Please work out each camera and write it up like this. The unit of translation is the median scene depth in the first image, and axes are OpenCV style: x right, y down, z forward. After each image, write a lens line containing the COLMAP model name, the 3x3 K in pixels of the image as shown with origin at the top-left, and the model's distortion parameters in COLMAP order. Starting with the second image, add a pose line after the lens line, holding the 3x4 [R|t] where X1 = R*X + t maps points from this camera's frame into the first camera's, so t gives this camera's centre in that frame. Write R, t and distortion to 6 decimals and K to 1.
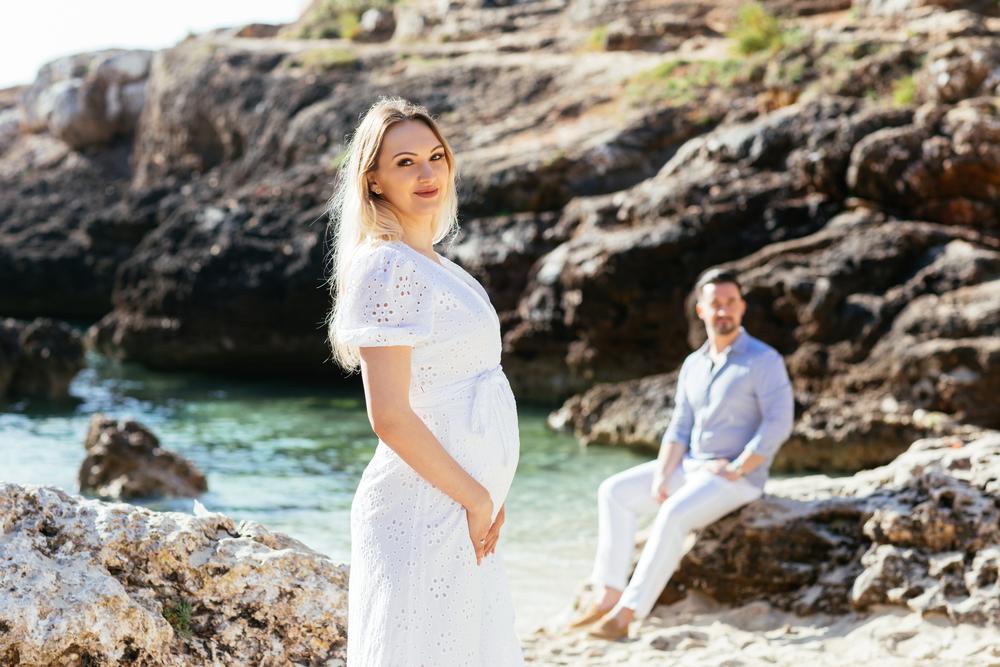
lens RADIAL K [[2349.4, 0, 500.0], [0, 2349.4, 333.5], [0, 0, 1]] dist [-0.102938, 0.129551]
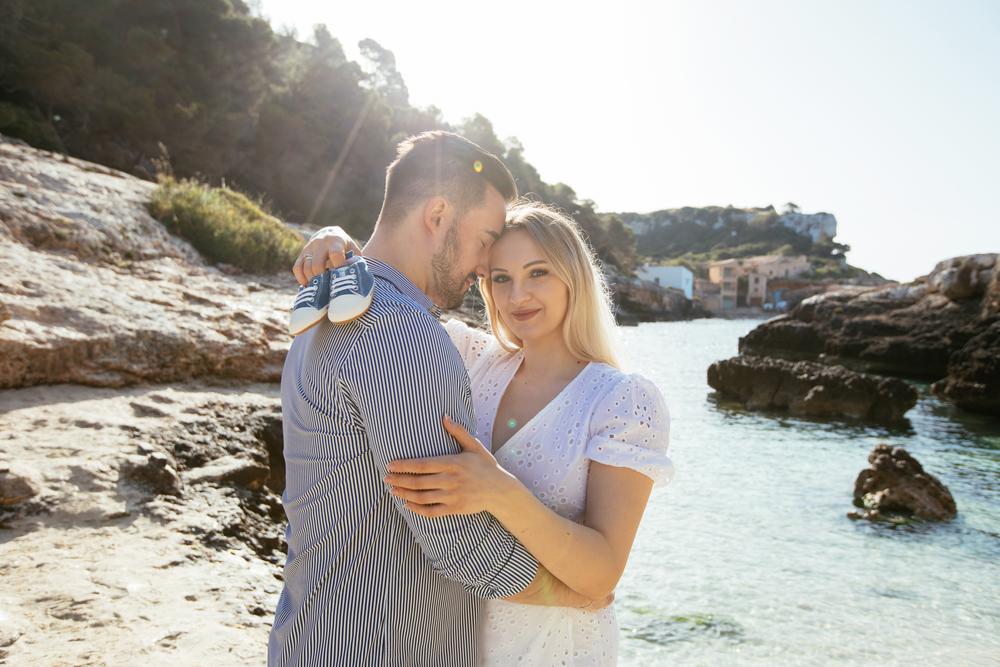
lens RADIAL K [[733.0, 0, 500.0], [0, 733.0, 333.5], [0, 0, 1]] dist [-0.033262, 0.089498]
pose [[0.718738, 0.049358, -0.693527, -0.014742], [-0.080486, 0.996678, -0.012478, -0.009049], [0.690607, 0.064788, 0.720323, 0.373404]]
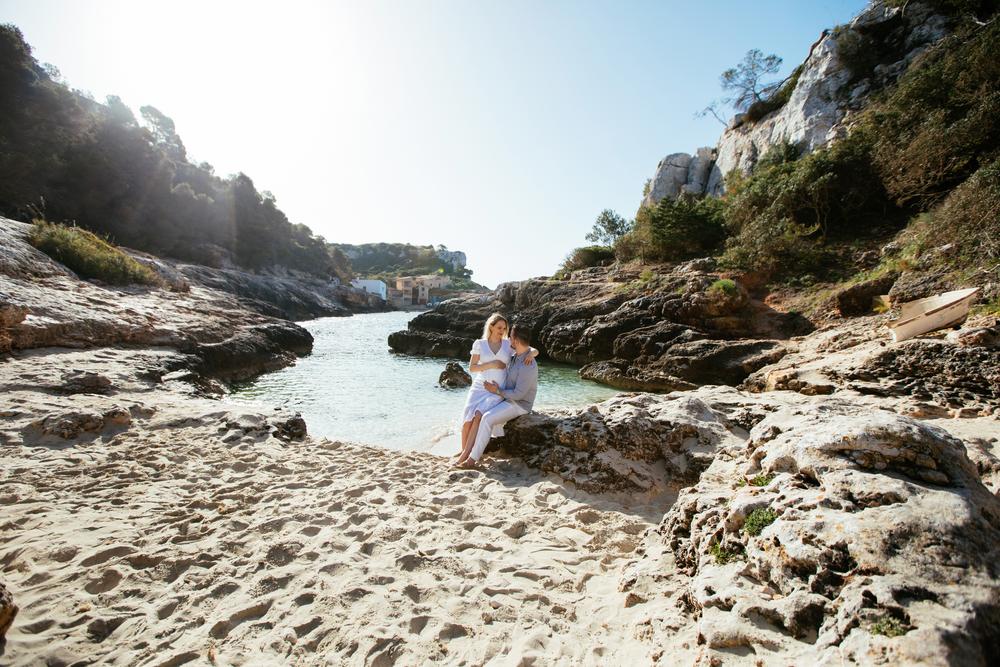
lens RADIAL K [[454.7, 0, 497.2], [0, 454.7, 335.7], [0, 0, 1]] dist [-0.064229, 0.031900]
pose [[0.962014, 0.051679, -0.268065, 0.087489], [-0.057461, 0.998253, -0.013766, -0.002090], [0.266885, 0.028646, 0.963302, 0.222595]]
